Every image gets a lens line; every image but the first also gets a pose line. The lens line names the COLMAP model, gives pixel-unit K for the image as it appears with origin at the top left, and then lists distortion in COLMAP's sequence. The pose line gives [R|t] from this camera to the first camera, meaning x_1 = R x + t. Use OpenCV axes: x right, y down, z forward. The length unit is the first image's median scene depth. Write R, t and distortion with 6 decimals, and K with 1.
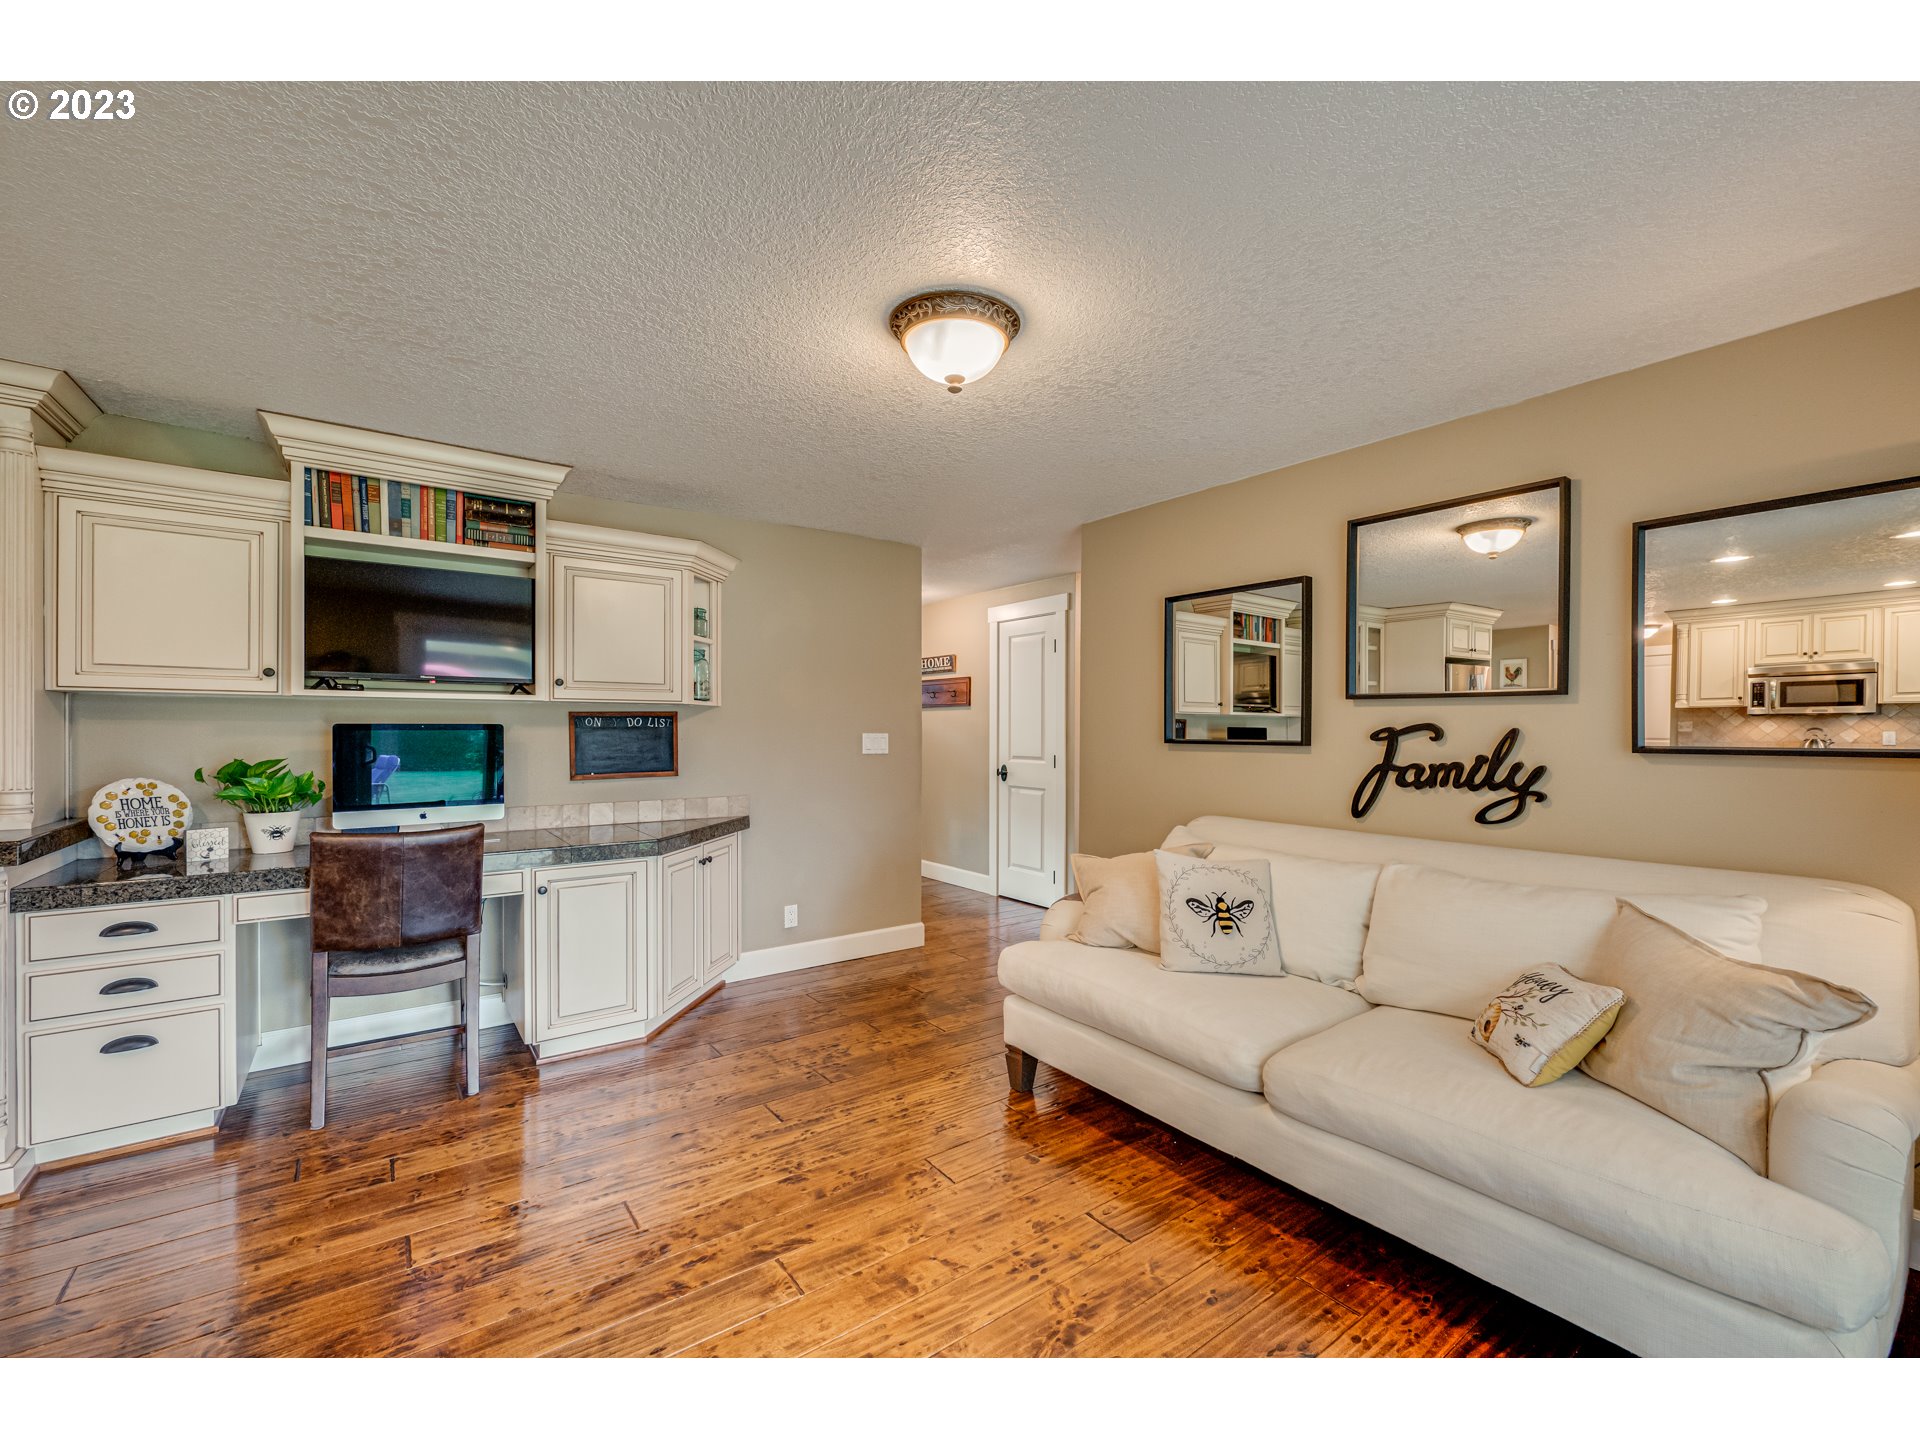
lens RADIAL K [[797.8, 0, 992.2], [0, 797.8, 730.2], [0, 0, 1]] dist [-0.001930, -0.000035]
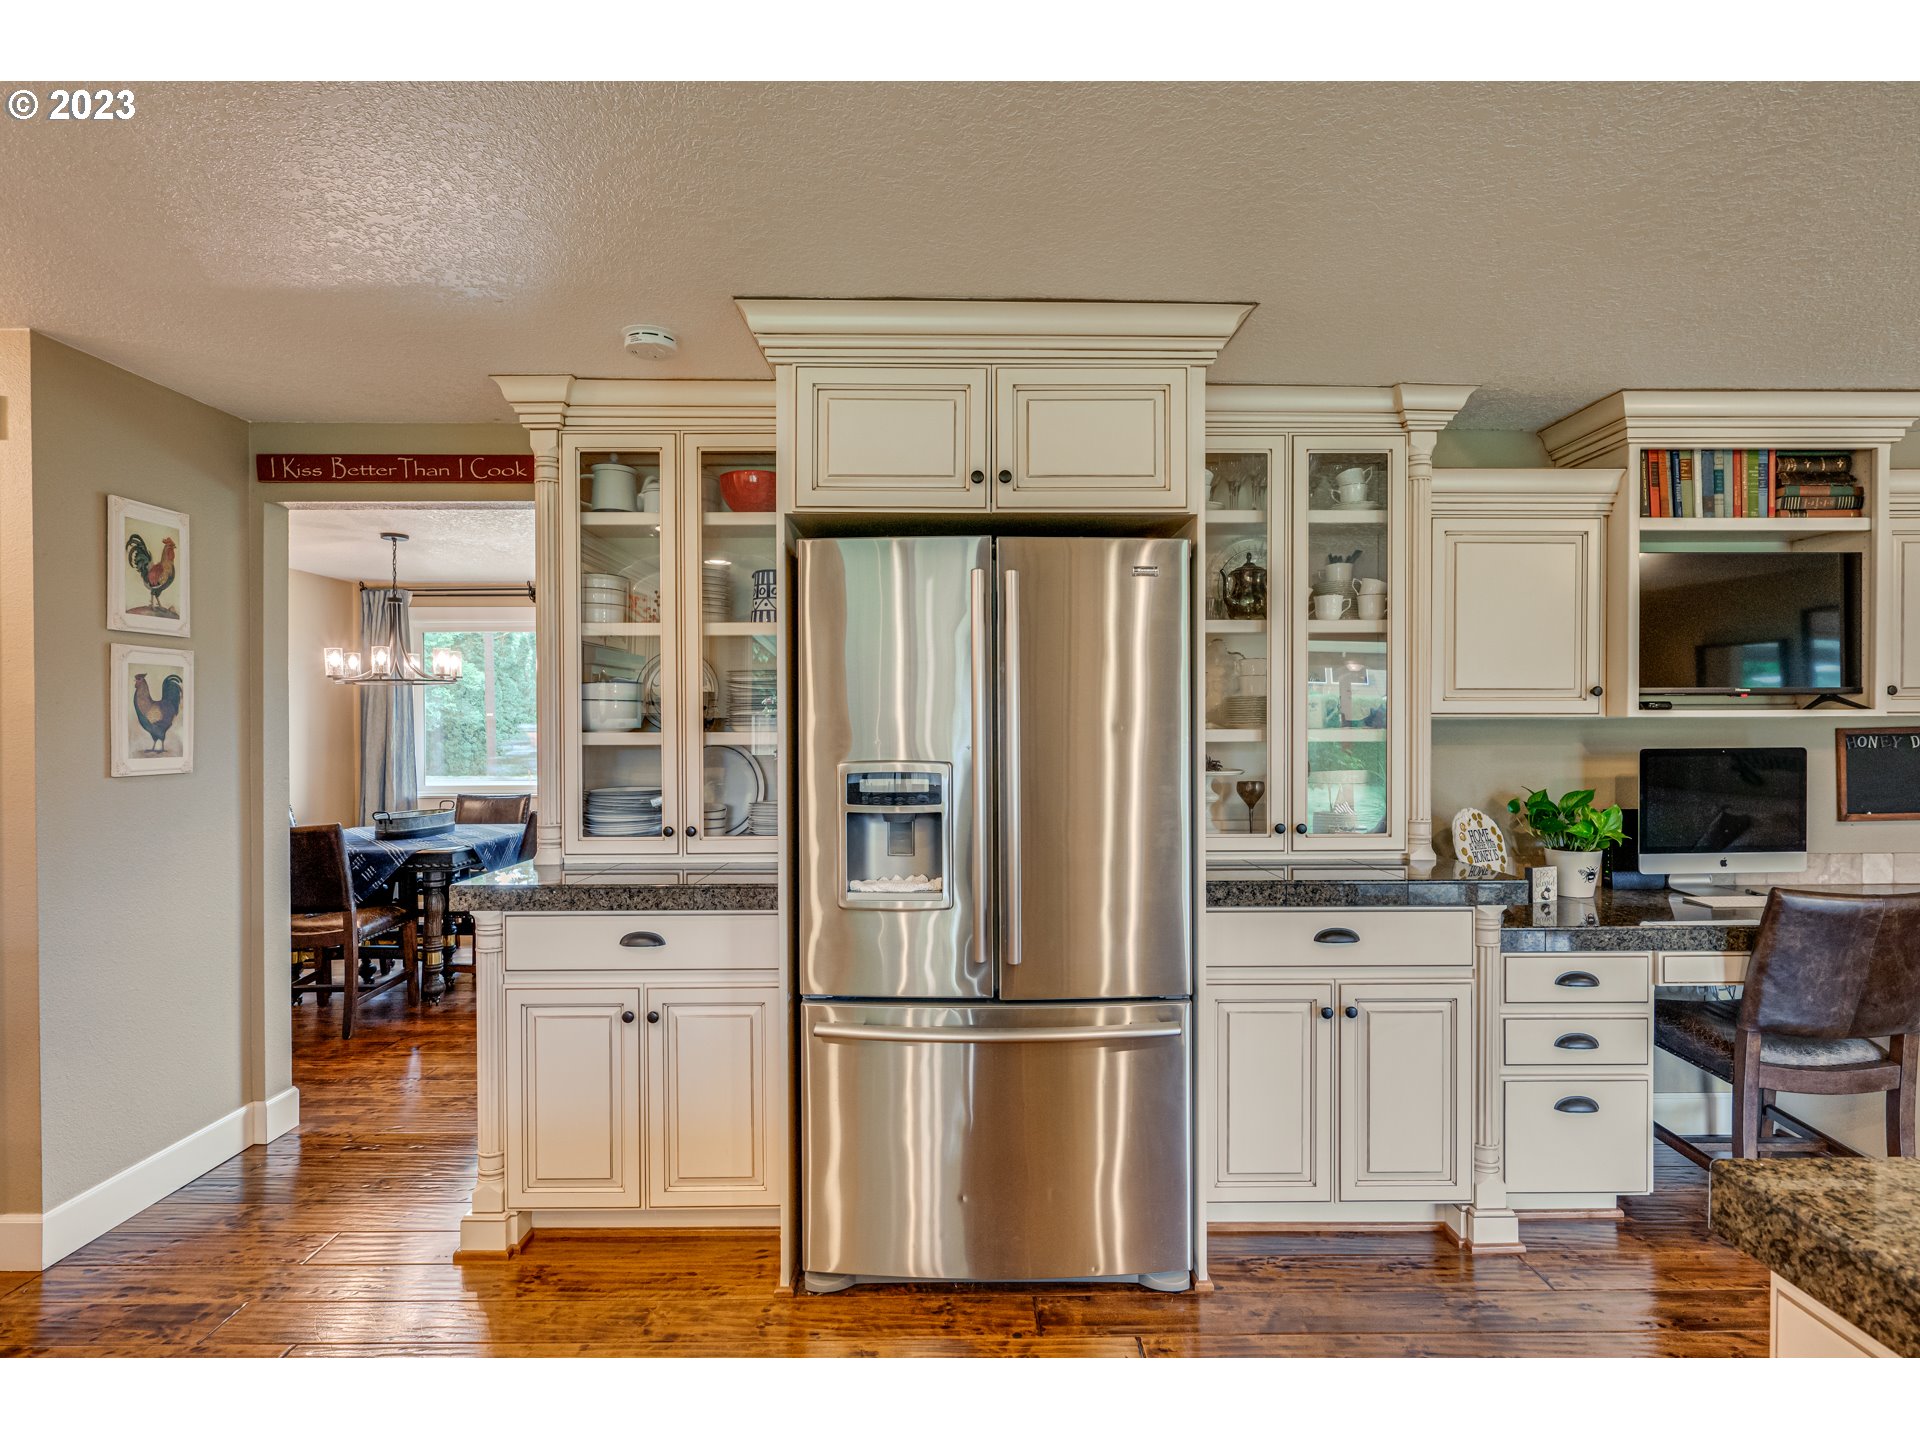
lens RADIAL K [[956.7, 0, 963.0], [0, 956.7, 729.2], [0, 0, 1]] dist [-0.002249, -0.000407]
pose [[0.798033, -0.004977, -0.602593, -0.808164], [0.005308, 0.999985, -0.001229, -0.032443], [0.602590, -0.002217, 0.798048, -0.244974]]
